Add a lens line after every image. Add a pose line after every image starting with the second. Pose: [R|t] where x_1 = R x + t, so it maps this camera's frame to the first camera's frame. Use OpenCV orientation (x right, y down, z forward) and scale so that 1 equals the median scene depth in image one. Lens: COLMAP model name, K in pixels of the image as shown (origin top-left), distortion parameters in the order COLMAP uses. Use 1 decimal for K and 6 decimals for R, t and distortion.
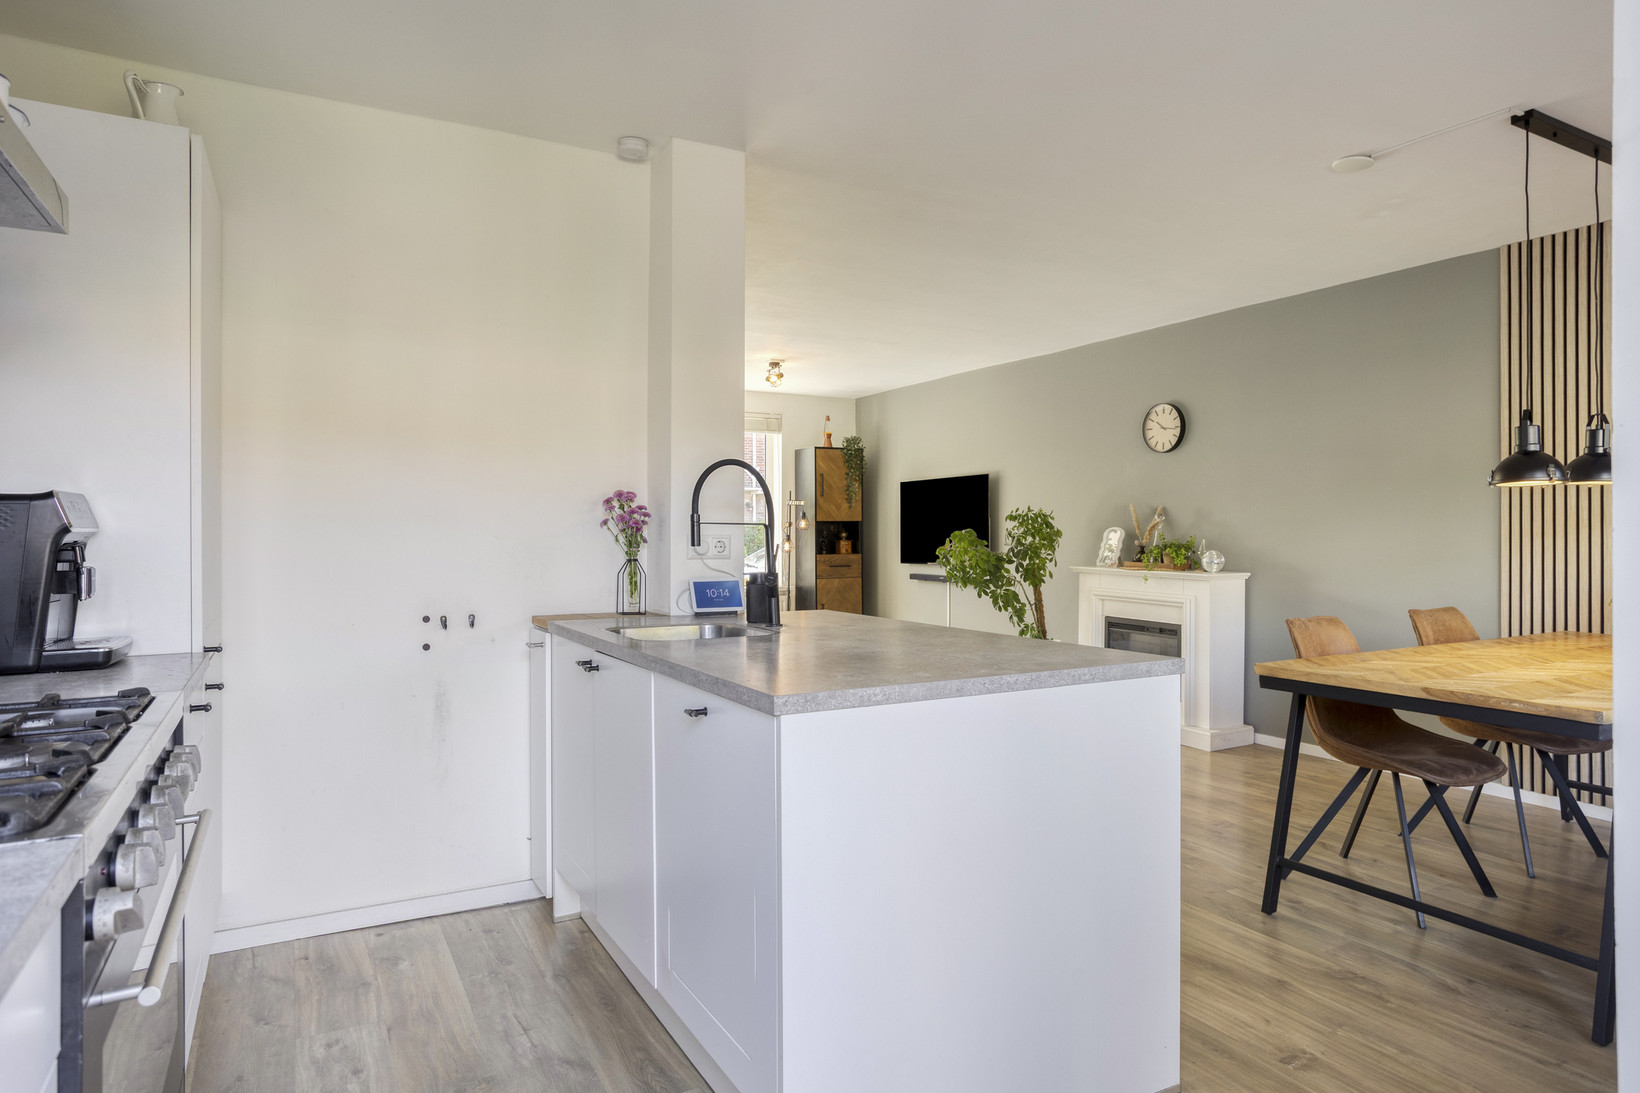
lens RADIAL K [[968.9, 0, 827.4], [0, 968.9, 536.5], [0, 0, 1]] dist [-0.010193, 0.009463]
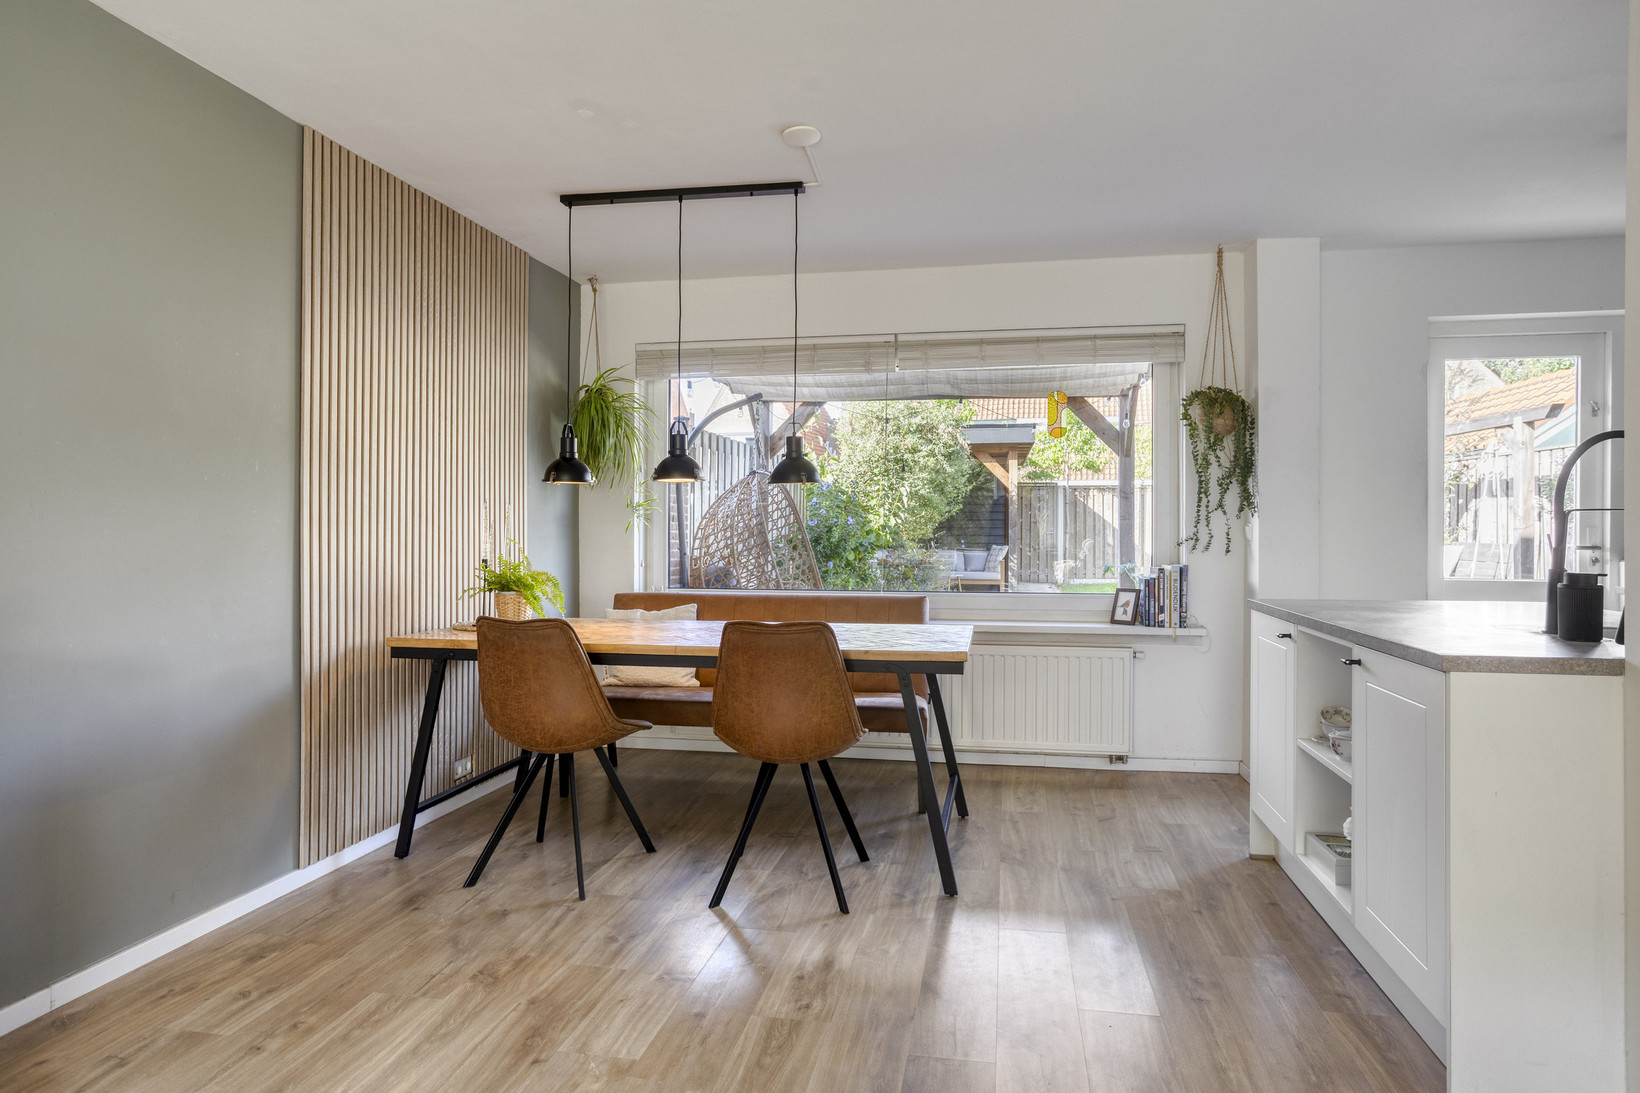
lens RADIAL K [[962.8, 0, 829.6], [0, 962.8, 528.7], [0, 0, 1]] dist [-0.008034, 0.001682]
pose [[-0.775333, 0.001208, 0.631552, -0.058099], [0.001172, 0.999999, -0.000473, 0.001991], [-0.631552, 0.000374, -0.775333, 1.293400]]
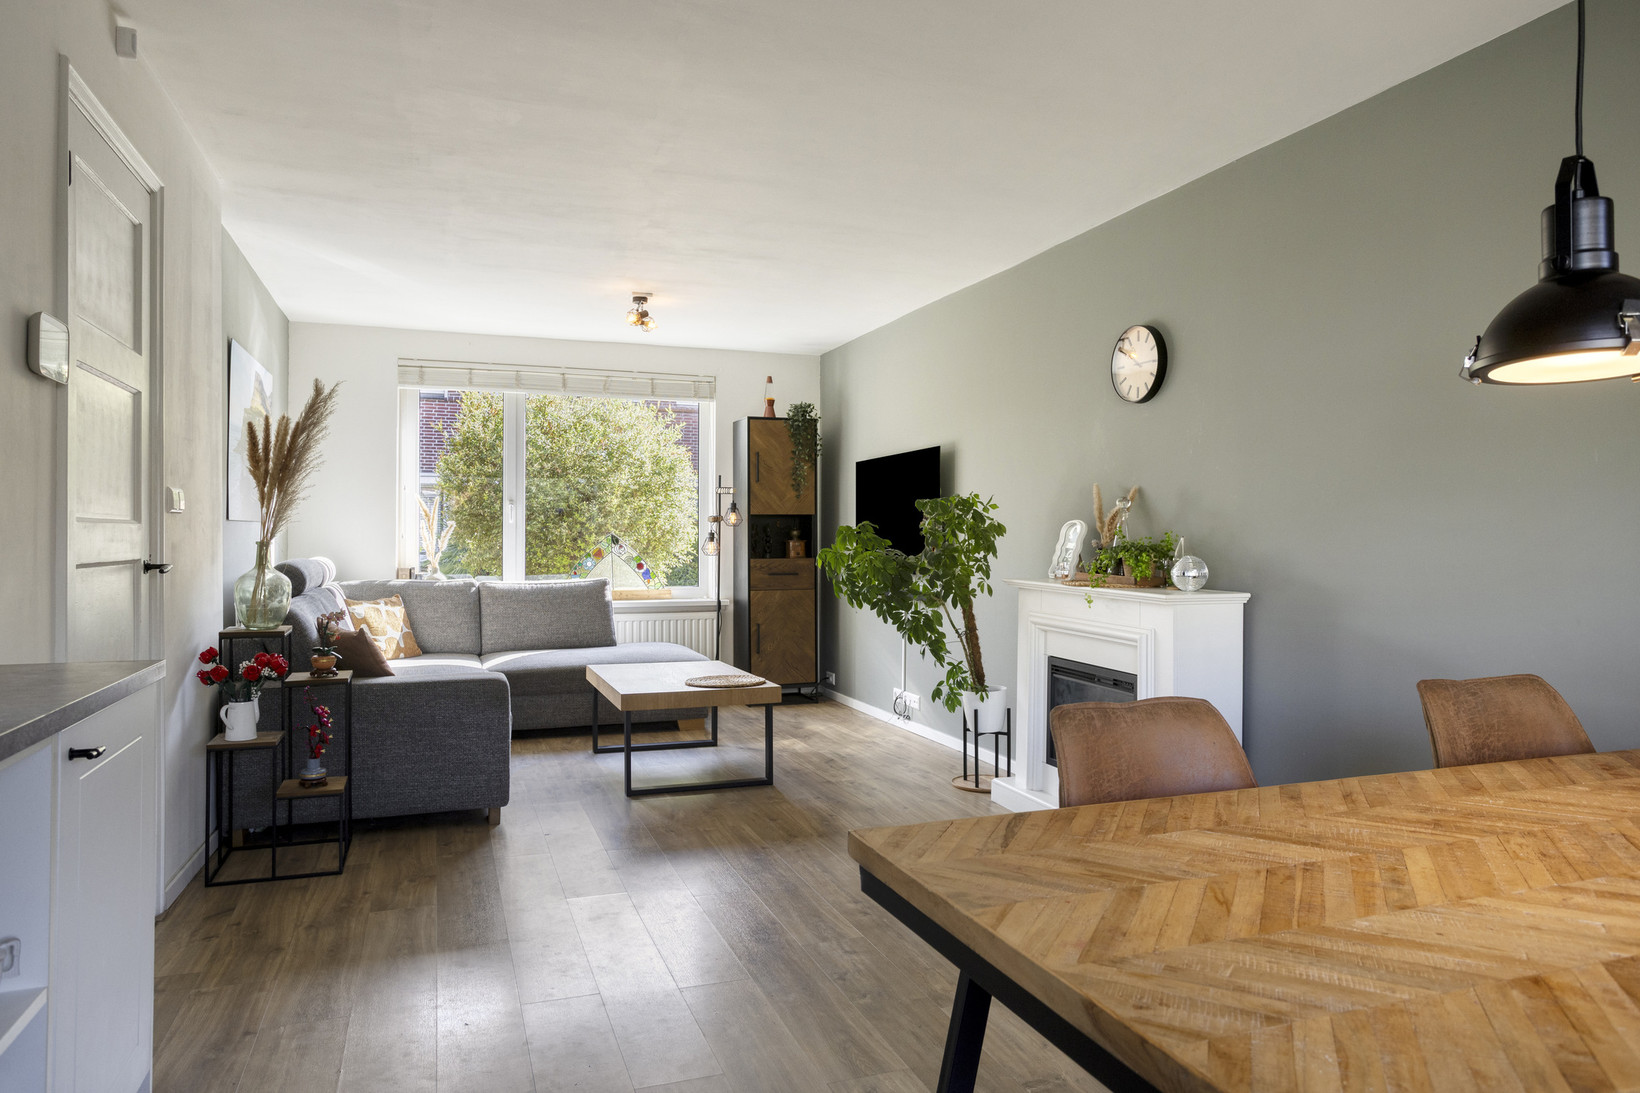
lens RADIAL K [[1052.3, 0, 815.4], [0, 1052.3, 540.5], [0, 0, 1]] dist [-0.001616, 0.003226]
pose [[0.987187, 0.005525, -0.159471, 0.344977], [-0.005397, 0.999985, 0.001240, 0.006538], [0.159476, -0.000364, 0.987202, 0.388416]]
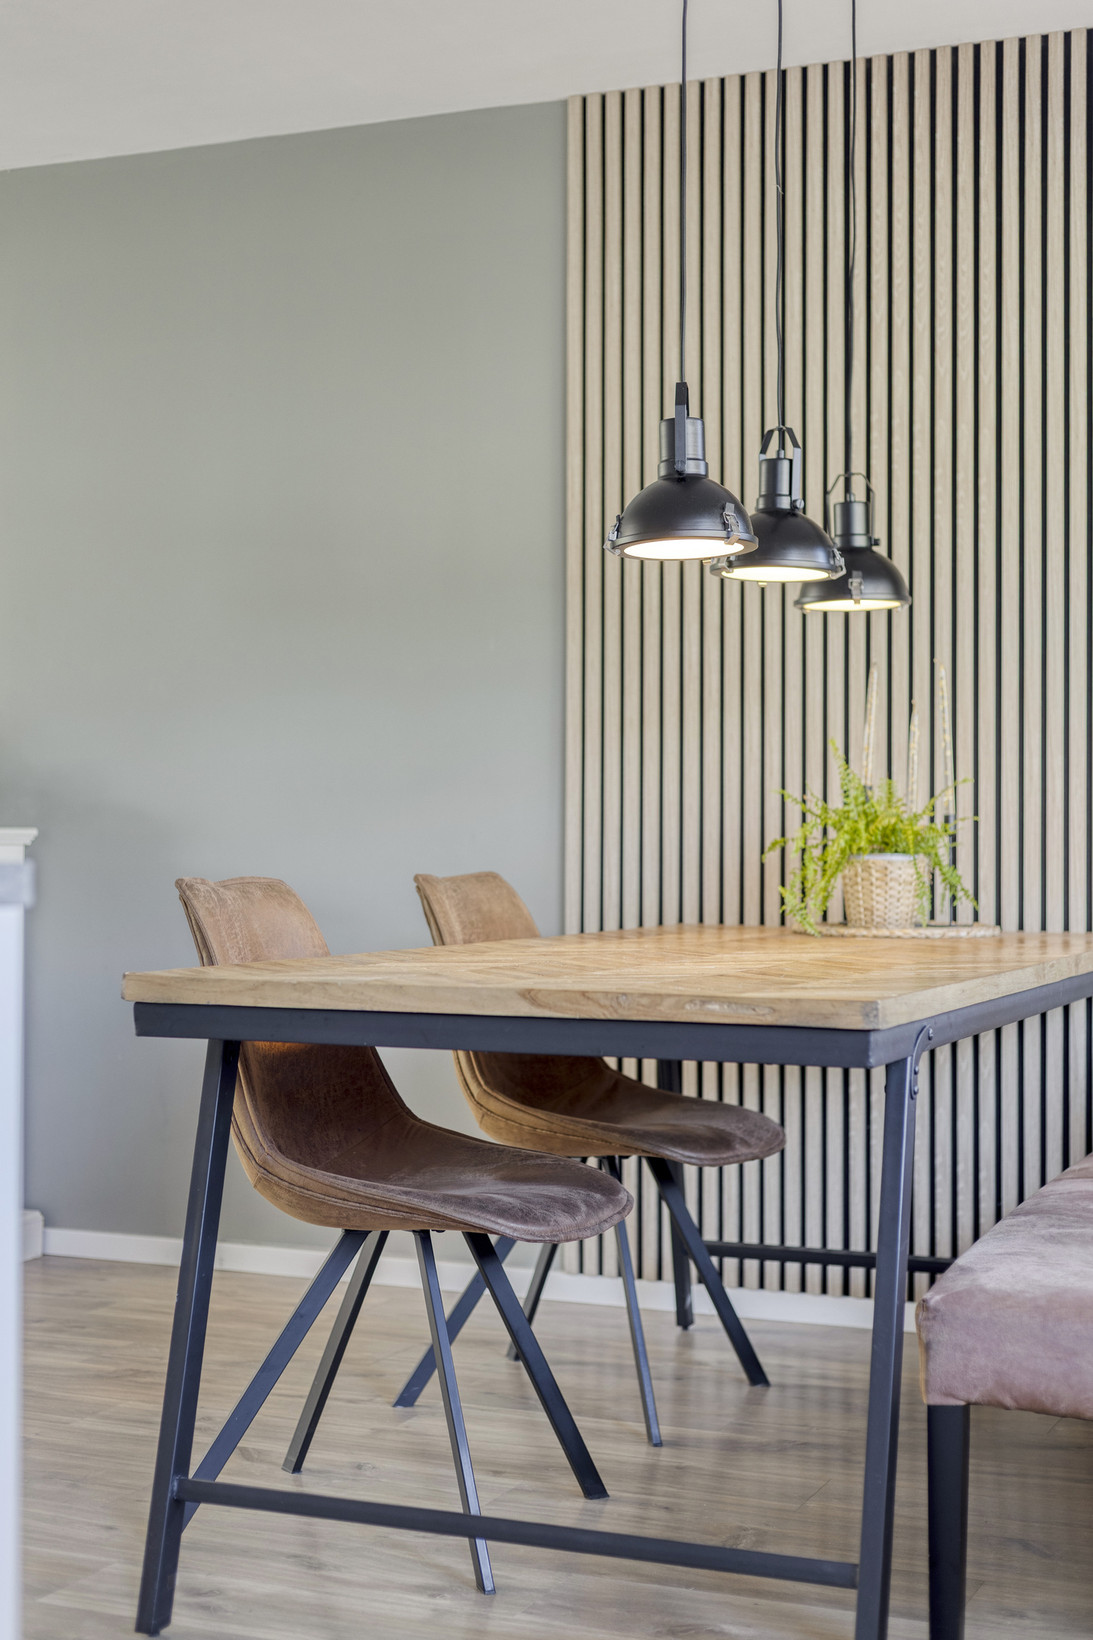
lens RADIAL K [[2377.1, 0, 557.0], [0, 2377.1, 805.7], [0, 0, 1]] dist [-0.006888, 0.000000]
pose [[0.790526, 0.014040, 0.612267, 0.004731], [-0.003732, 0.999829, -0.018109, 0.056934], [-0.612416, 0.012030, 0.790444, 0.112607]]
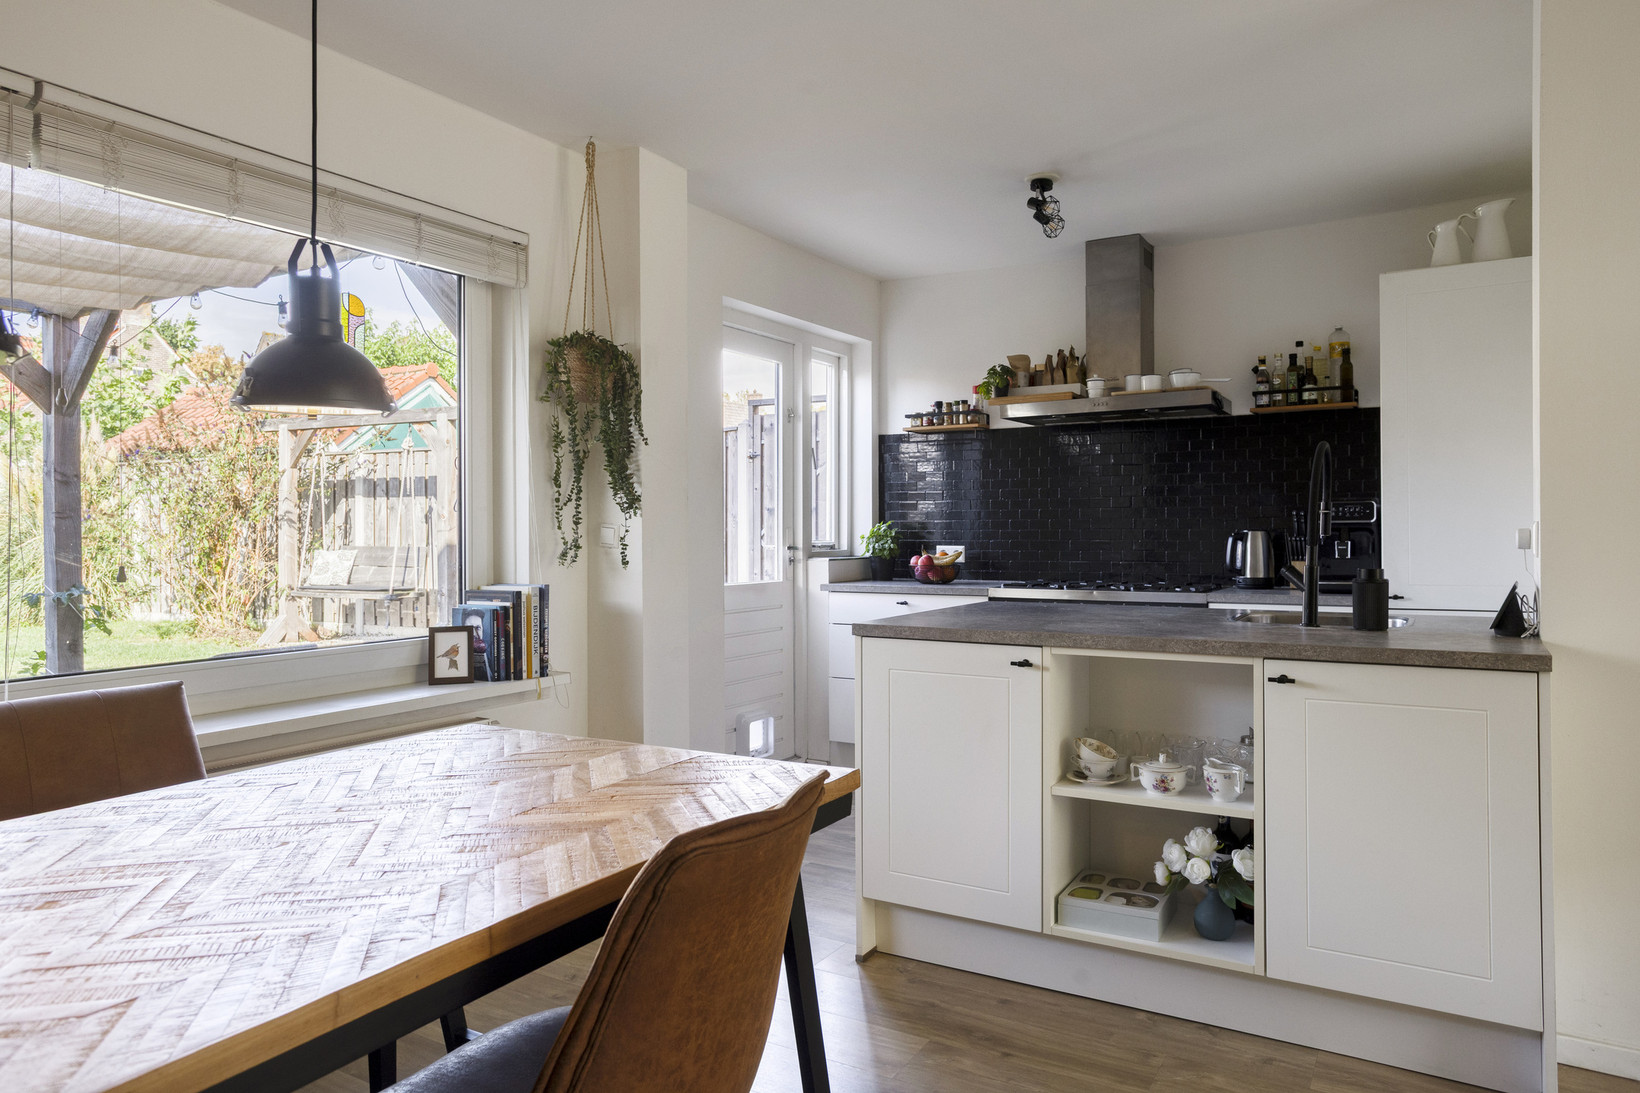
lens RADIAL K [[1052.3, 0, 828.3], [0, 1052.3, 546.4], [0, 0, 1]] dist [-0.001616, 0.003226]
pose [[-0.868825, 0.014525, -0.494906, 0.514979], [0.006084, 0.999807, 0.018662, -0.000806], [0.495082, 0.013203, -0.868746, 1.025829]]
